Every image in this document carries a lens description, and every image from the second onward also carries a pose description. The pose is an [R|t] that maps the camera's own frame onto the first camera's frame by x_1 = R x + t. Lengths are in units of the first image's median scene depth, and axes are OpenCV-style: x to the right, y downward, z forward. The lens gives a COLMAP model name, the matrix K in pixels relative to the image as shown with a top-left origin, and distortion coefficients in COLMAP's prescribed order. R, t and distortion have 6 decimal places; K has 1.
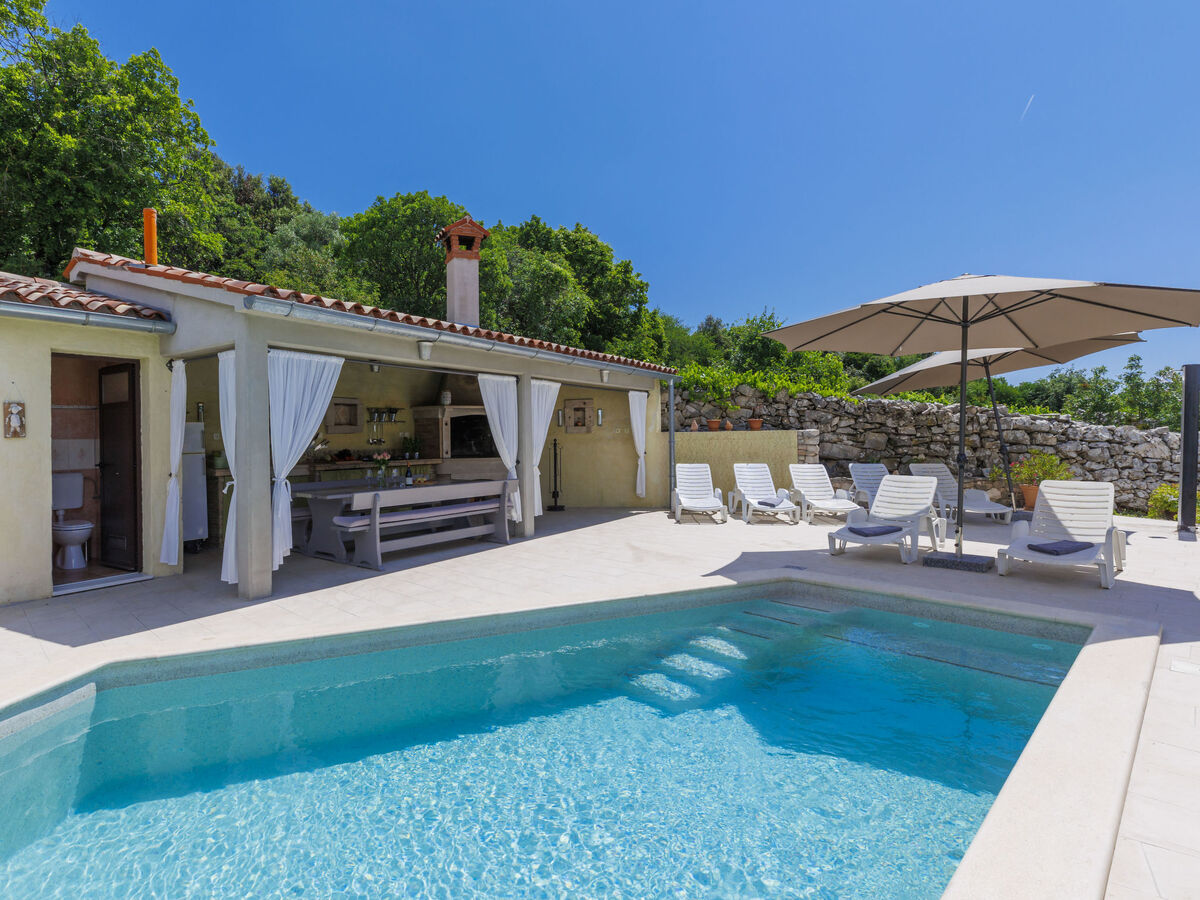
lens RADIAL K [[605.8, 0, 563.1], [0, 605.8, 448.6], [0, 0, 1]] dist [0.003417, -0.000315]
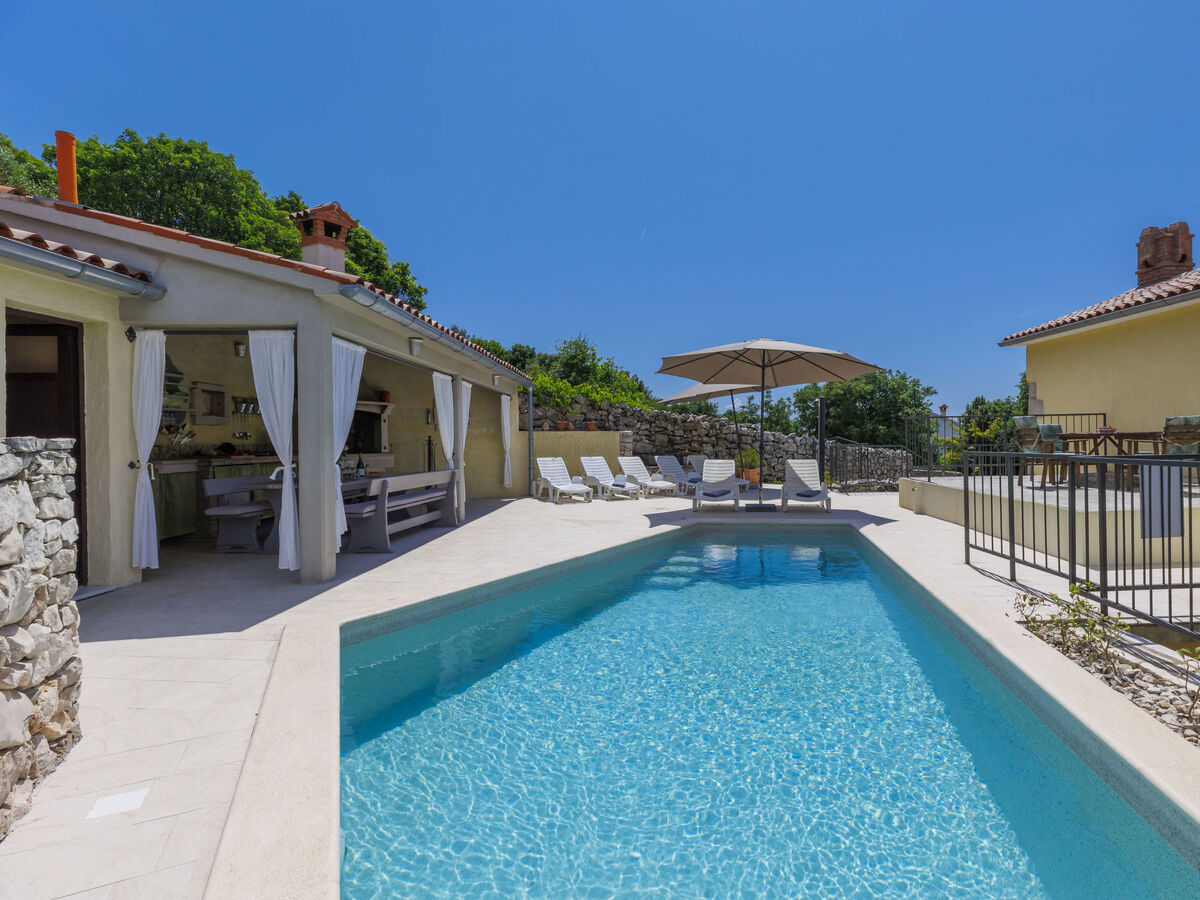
lens RADIAL K [[605.3, 0, 668.1], [0, 605.3, 450.1], [0, 0, 1]] dist [0.001662, 0.000081]
pose [[0.764309, -0.002891, 0.644843, -0.378443], [0.012029, 0.999880, -0.009776, 0.024429], [-0.644738, 0.015228, 0.764252, -0.071204]]
